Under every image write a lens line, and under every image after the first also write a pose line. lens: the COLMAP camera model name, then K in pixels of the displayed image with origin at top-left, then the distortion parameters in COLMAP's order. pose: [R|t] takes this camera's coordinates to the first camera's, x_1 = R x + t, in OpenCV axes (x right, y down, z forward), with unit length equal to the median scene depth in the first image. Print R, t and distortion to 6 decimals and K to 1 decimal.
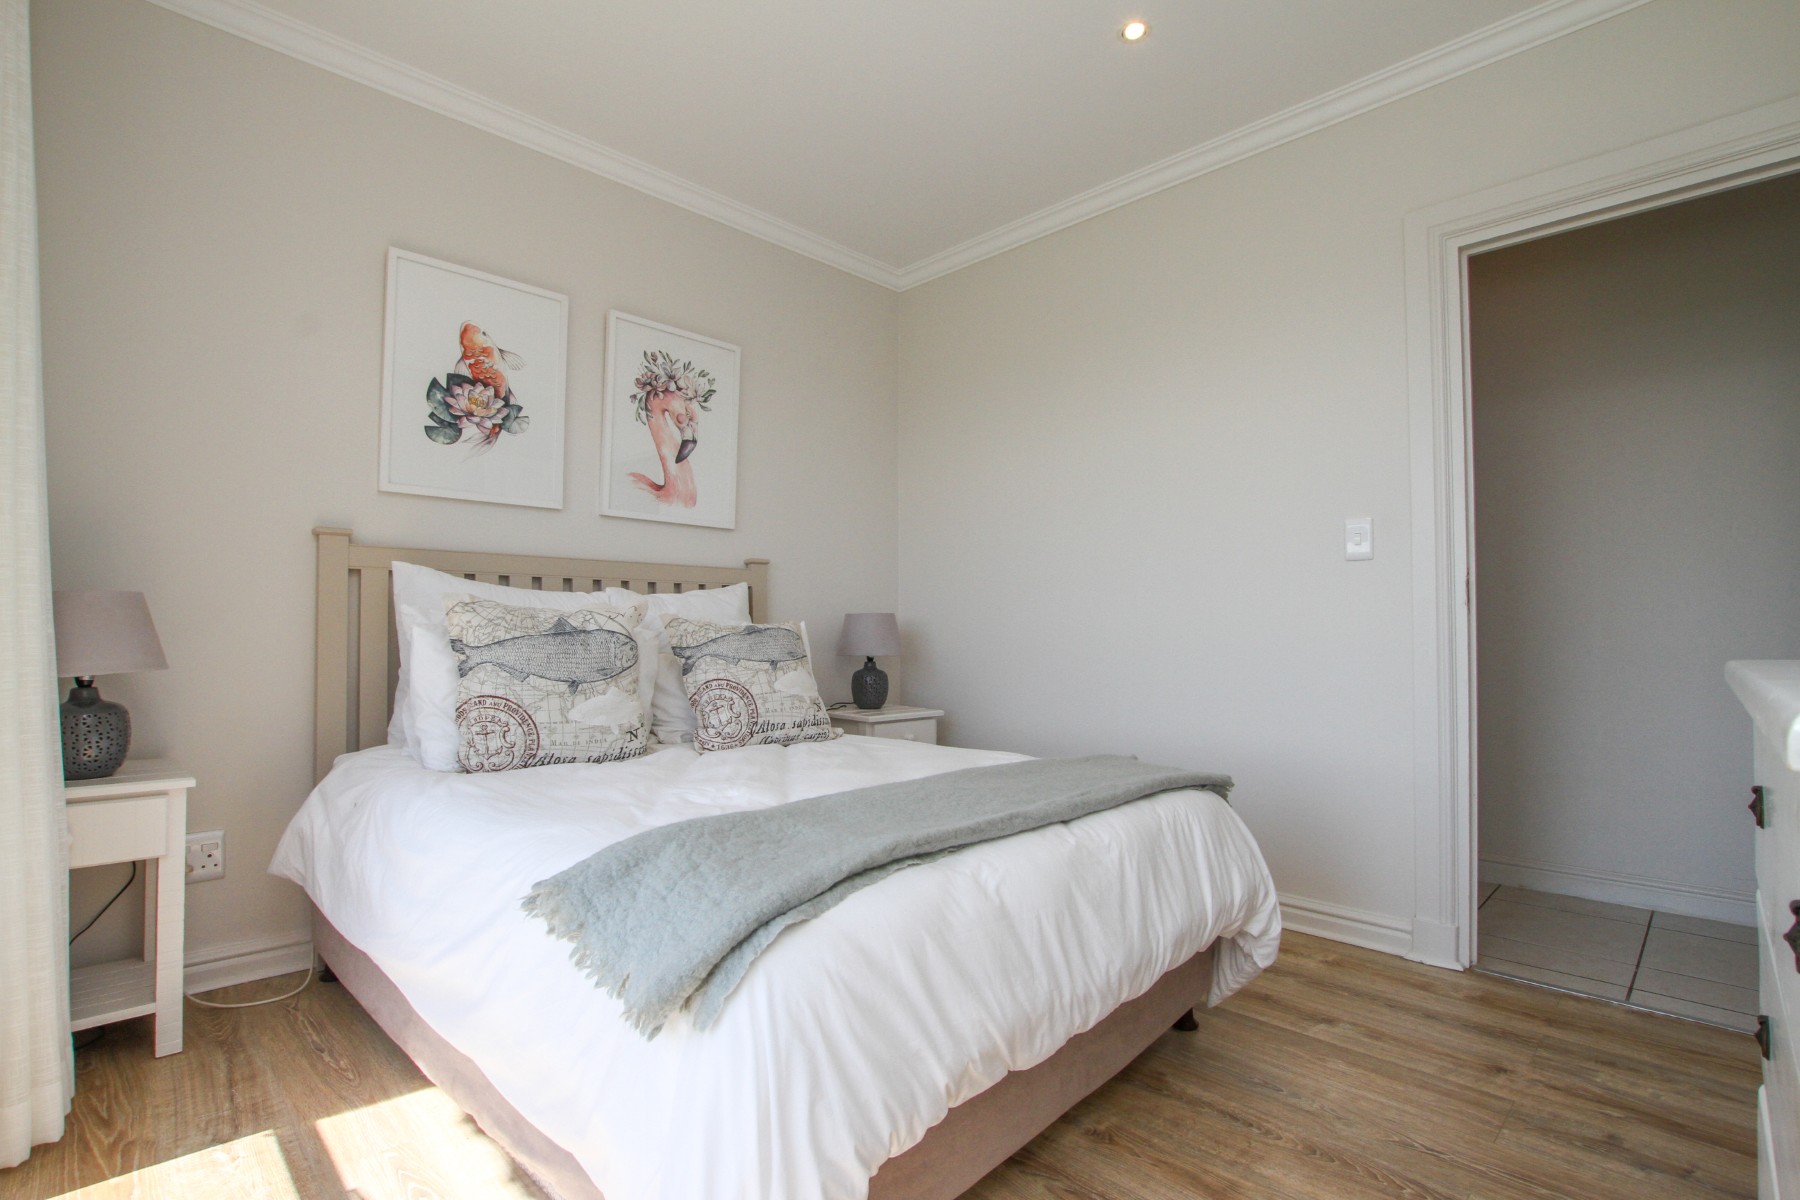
lens RADIAL K [[837.1, 0, 904.1], [0, 837.1, 604.3], [0, 0, 1]] dist [-0.031691, 0.001141]
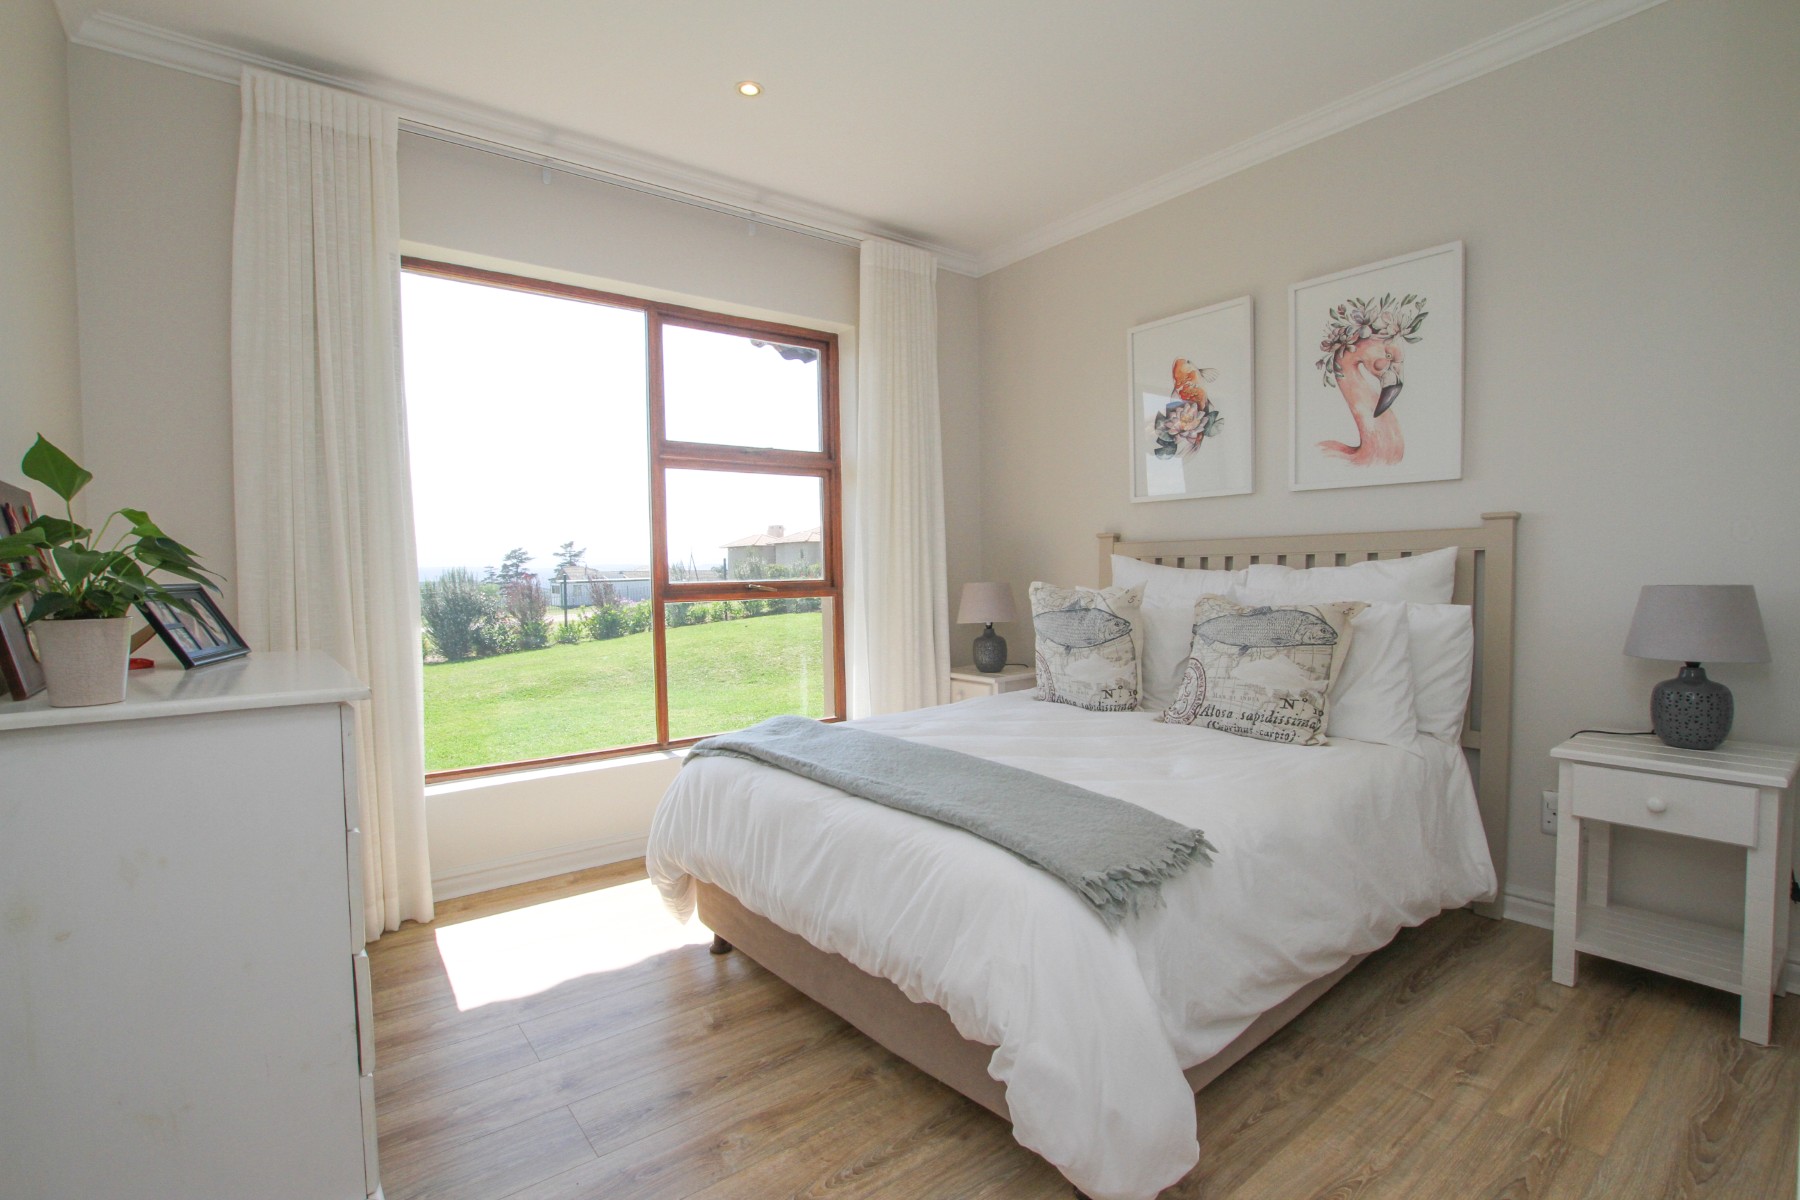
lens RADIAL K [[837.1, 0, 908.3], [0, 837.1, 601.8], [0, 0, 1]] dist [-0.031691, 0.001141]
pose [[-0.108064, 0.036570, -0.993471, 0.767482], [0.046809, 0.998402, 0.031660, -0.027618], [0.993041, -0.043082, -0.109604, 0.687658]]
